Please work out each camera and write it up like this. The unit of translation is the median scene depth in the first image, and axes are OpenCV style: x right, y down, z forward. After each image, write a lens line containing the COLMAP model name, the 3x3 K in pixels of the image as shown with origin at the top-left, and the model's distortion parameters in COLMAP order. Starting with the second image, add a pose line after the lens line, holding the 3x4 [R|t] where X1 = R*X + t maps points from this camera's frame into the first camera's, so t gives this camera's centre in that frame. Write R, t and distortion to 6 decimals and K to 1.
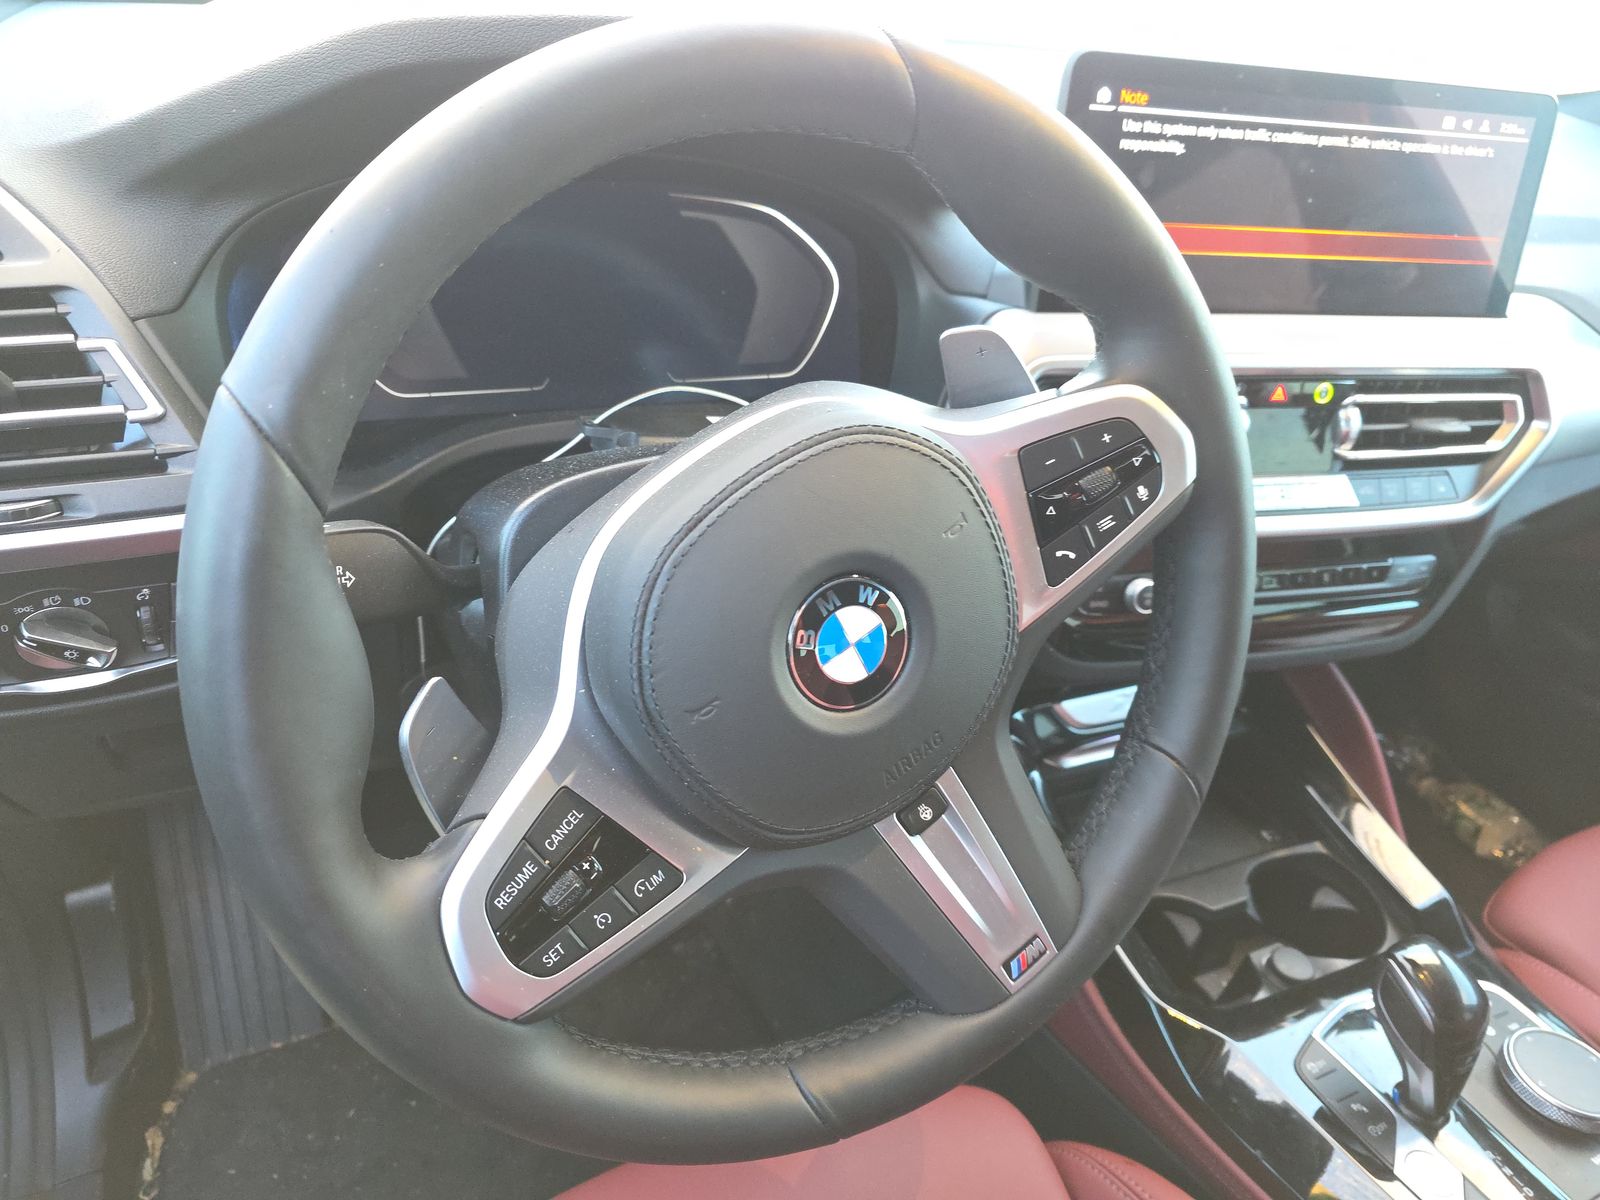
lens RADIAL K [[1091.2, 0, 790.4], [0, 1091.2, 600.4], [0, 0, 1]] dist [0.045947, -0.036635]
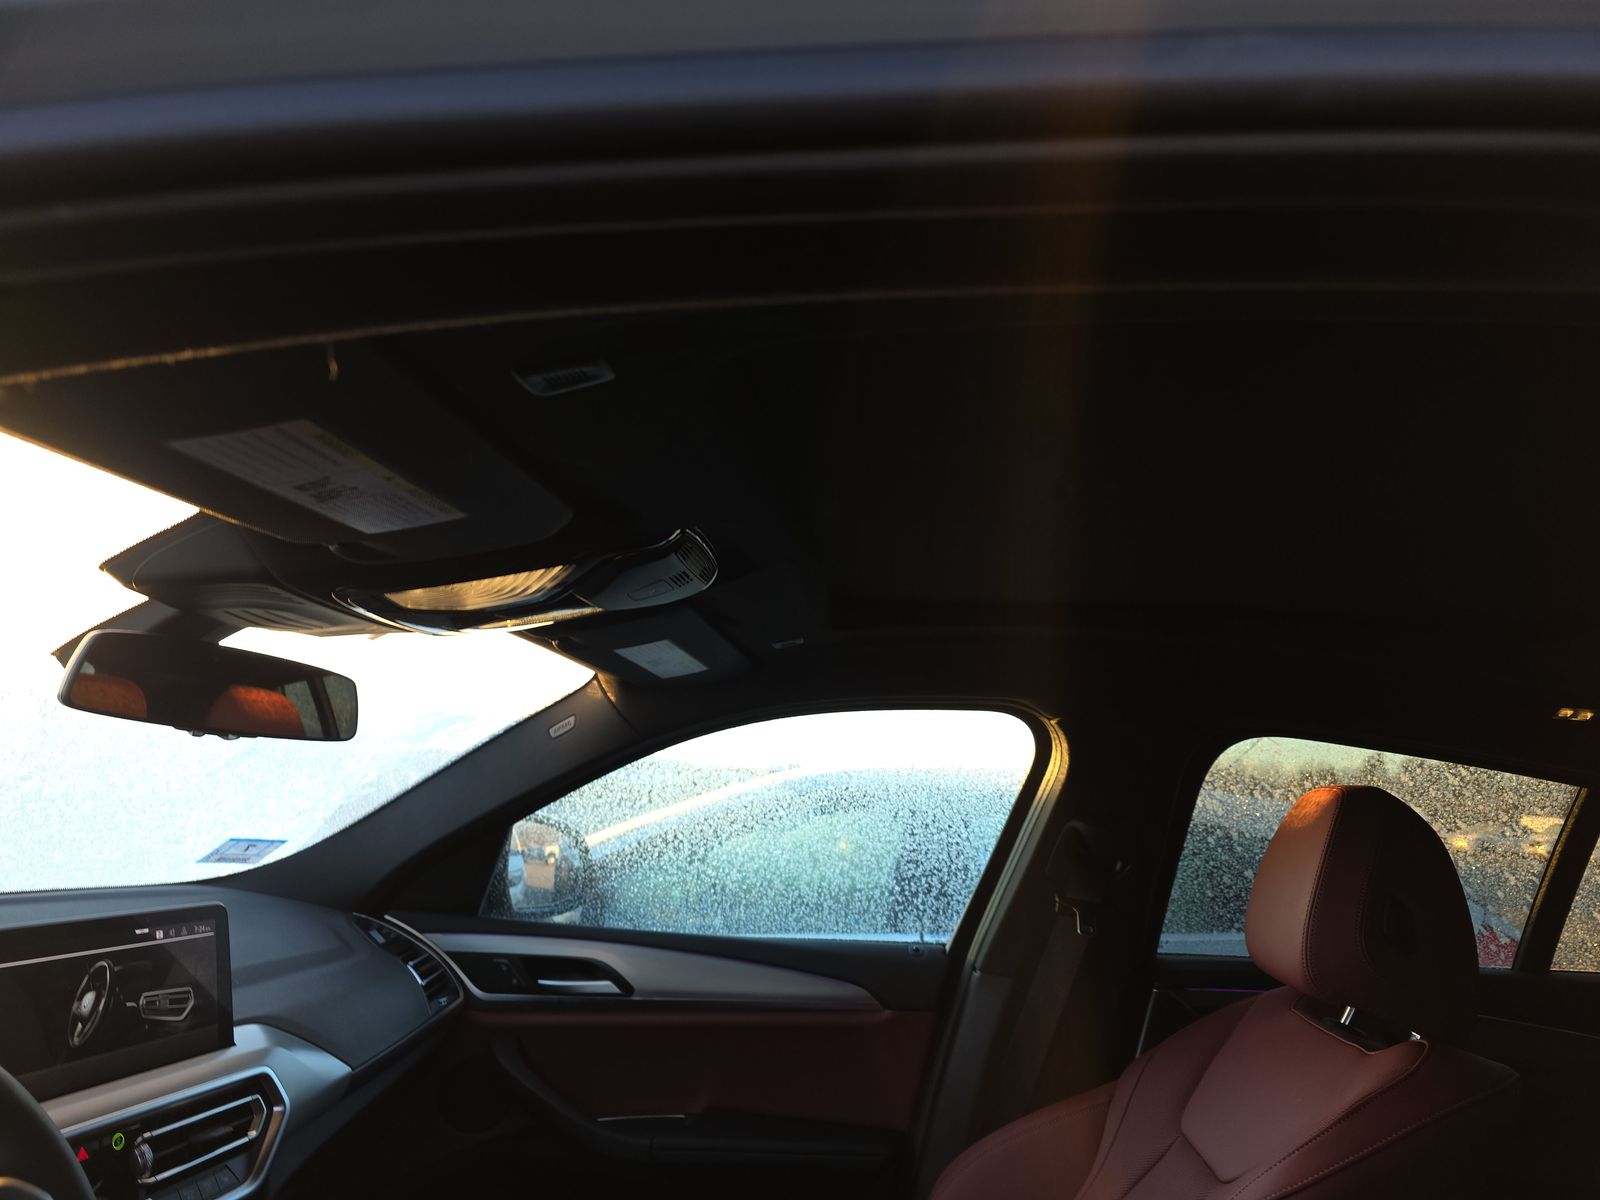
lens RADIAL K [[1091.2, 0, 831.0], [0, 1091.2, 605.0], [0, 0, 1]] dist [0.045947, -0.036635]
pose [[0.483086, 0.060259, 0.873497, -0.319944], [0.459942, 0.831432, -0.311728, 0.088478], [-0.745038, 0.552349, 0.373937, -0.515786]]
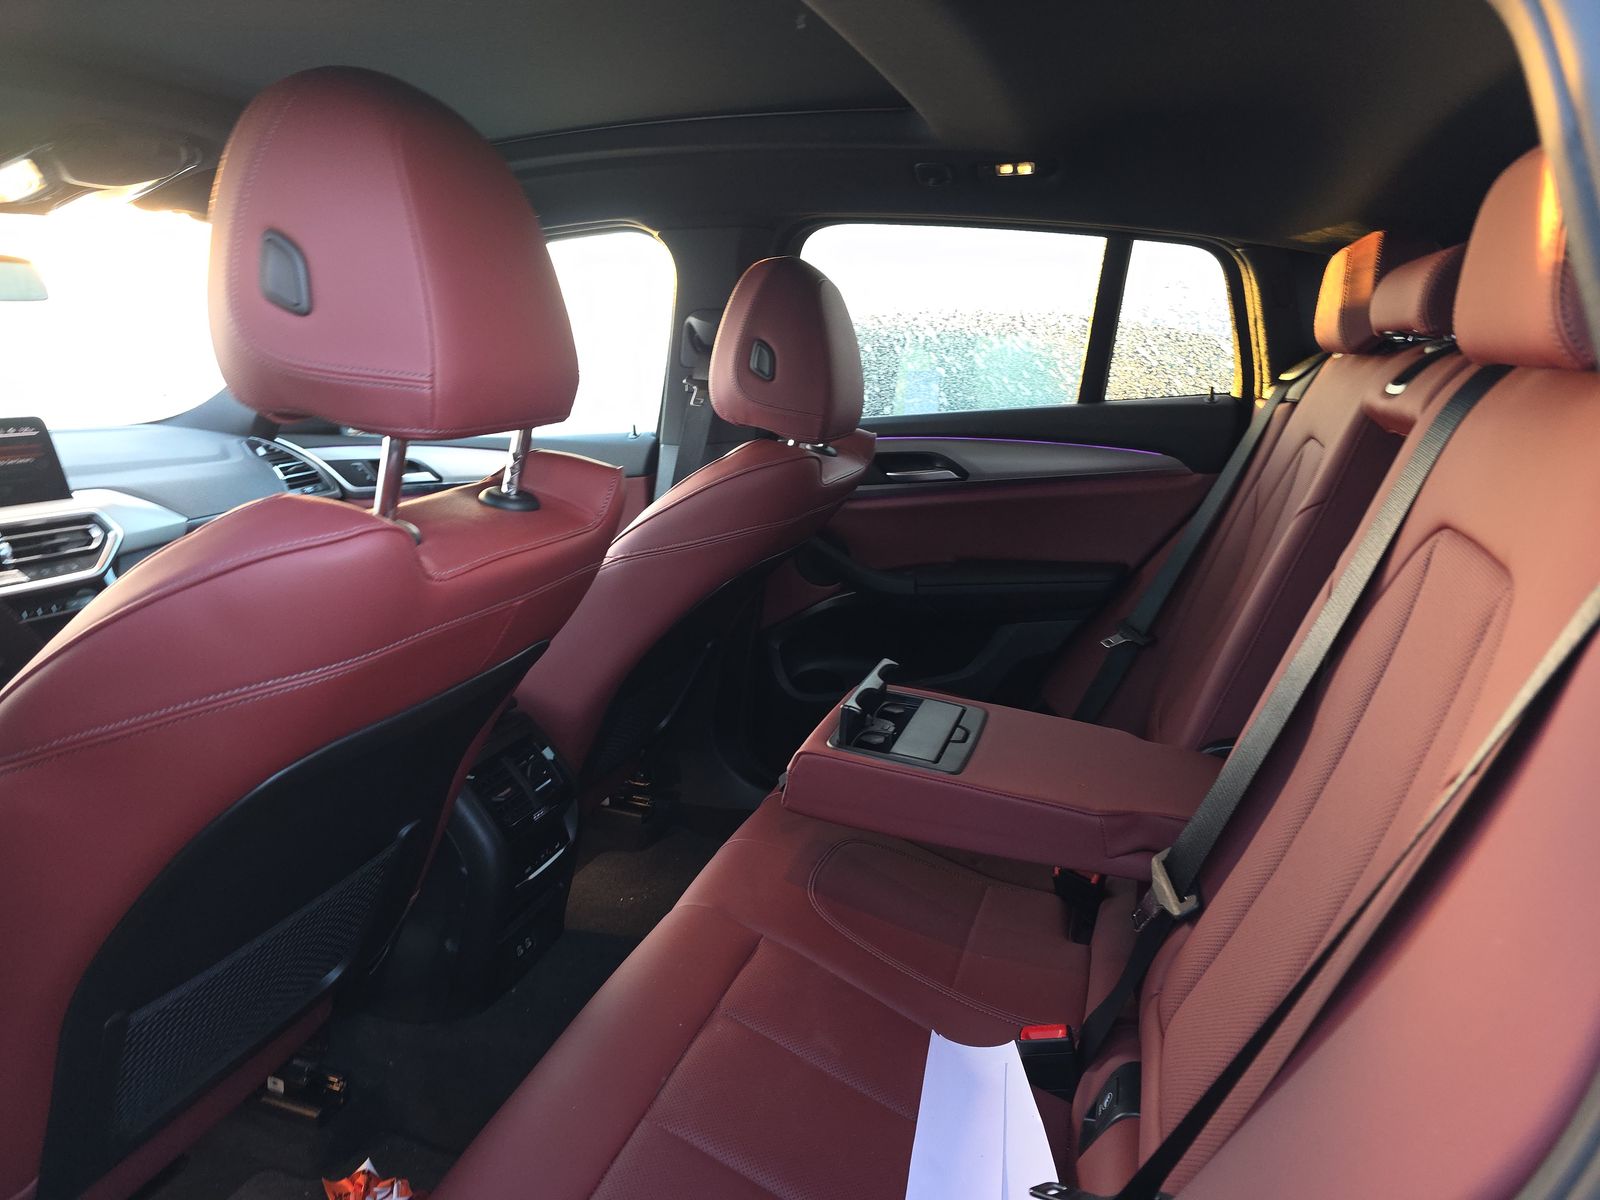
lens RADIAL K [[1091.2, 0, 816.2], [0, 1091.2, 584.3], [0, 0, 1]] dist [0.045947, -0.036635]
pose [[0.684369, -0.287627, 0.670007, 0.083130], [0.485200, 0.865563, -0.124023, 1.163123], [-0.544261, 0.409965, 0.731921, -1.861642]]
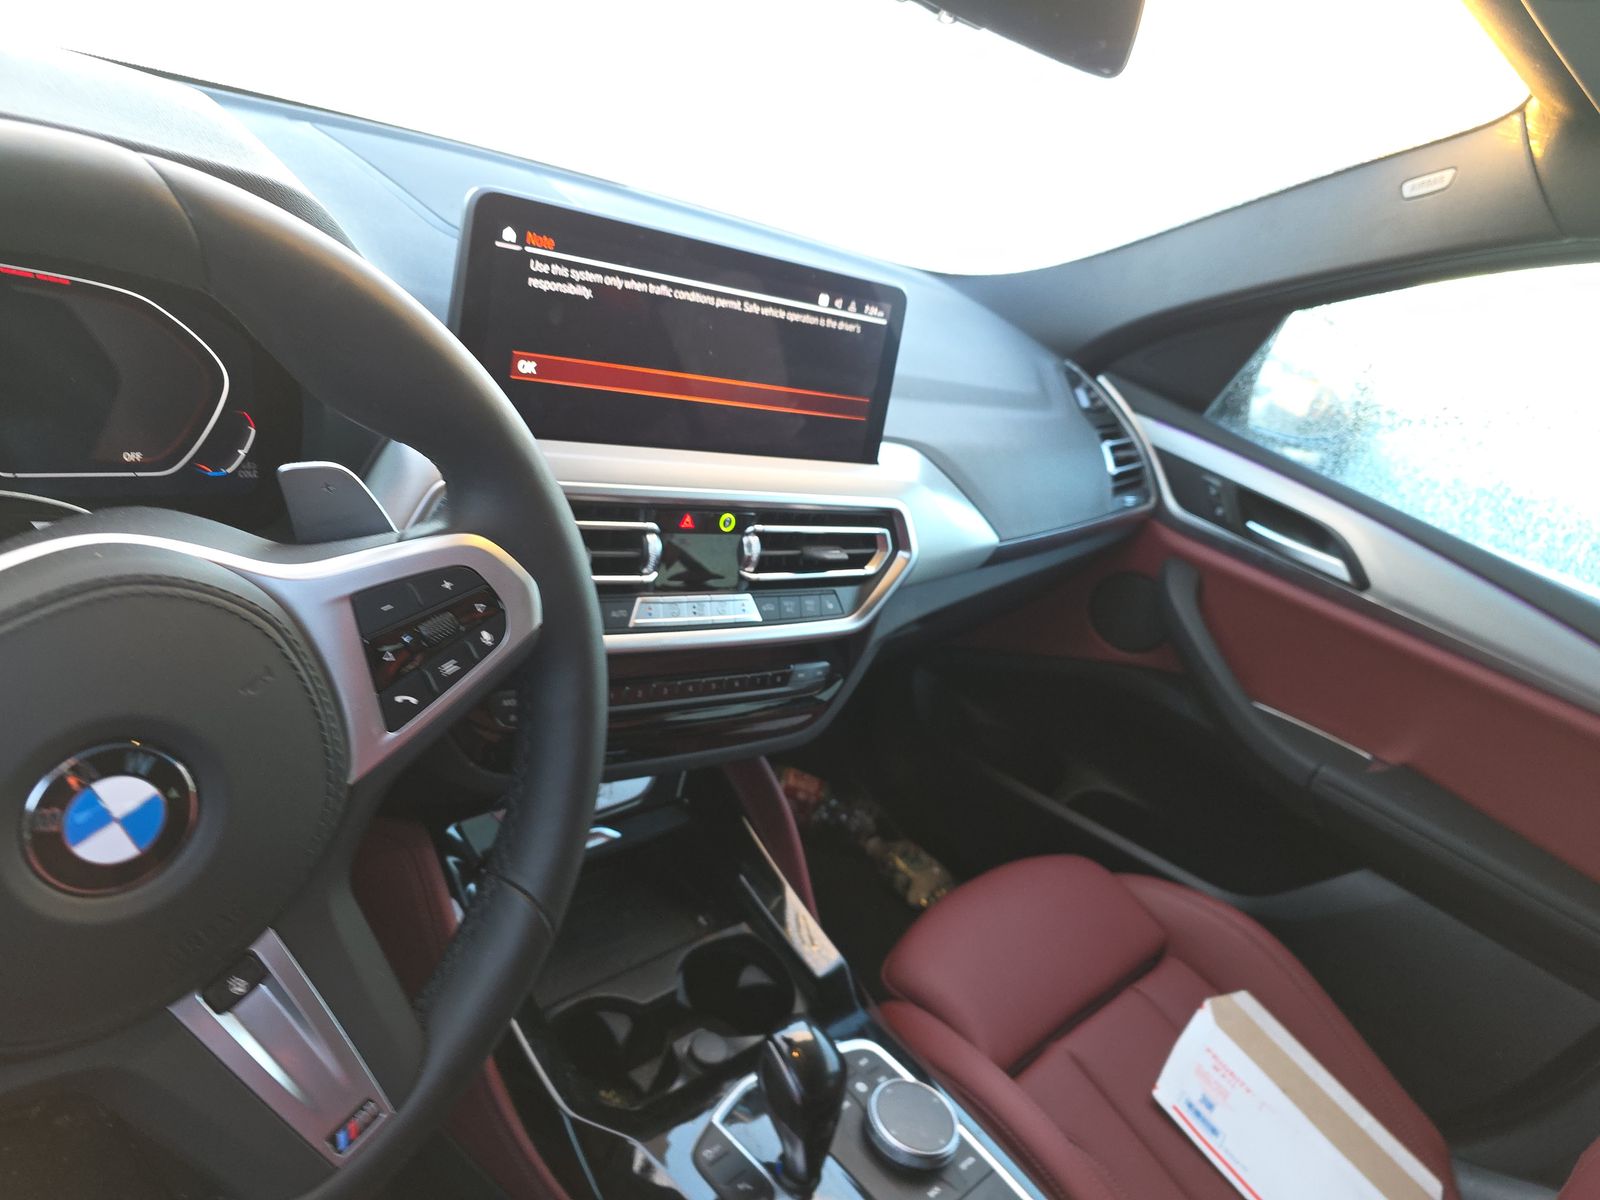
lens RADIAL K [[1091.2, 0, 816.8], [0, 1091.2, 585.5], [0, 0, 1]] dist [0.045947, -0.036635]
pose [[0.913070, 0.023667, 0.407115, 0.127409], [0.003677, 0.997796, -0.066253, -0.053970], [-0.407785, 0.061990, 0.910971, -0.043663]]
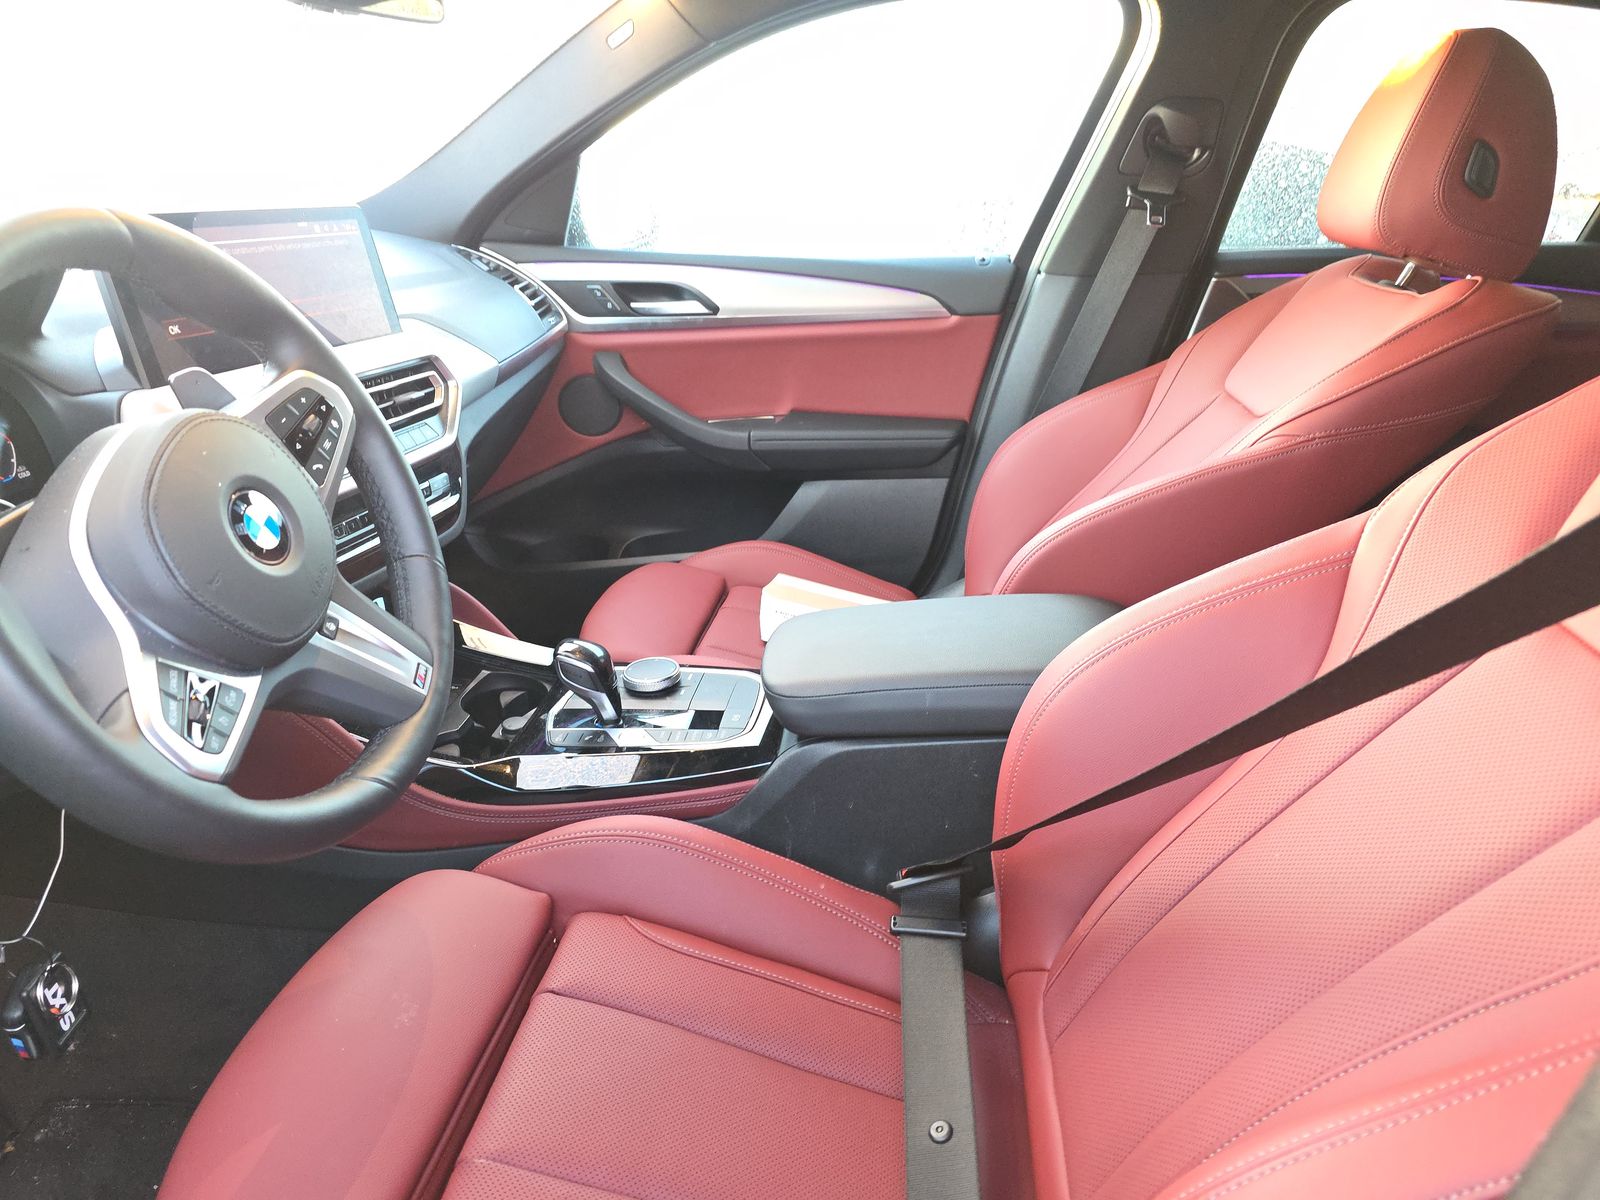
lens RADIAL K [[1091.2, 0, 790.7], [0, 1091.2, 601.7], [0, 0, 1]] dist [0.045947, -0.036635]
pose [[0.524952, -0.407927, 0.747008, -0.527841], [0.492751, 0.861282, 0.124055, 0.208858], [-0.693990, 0.302966, 0.653138, -0.432446]]
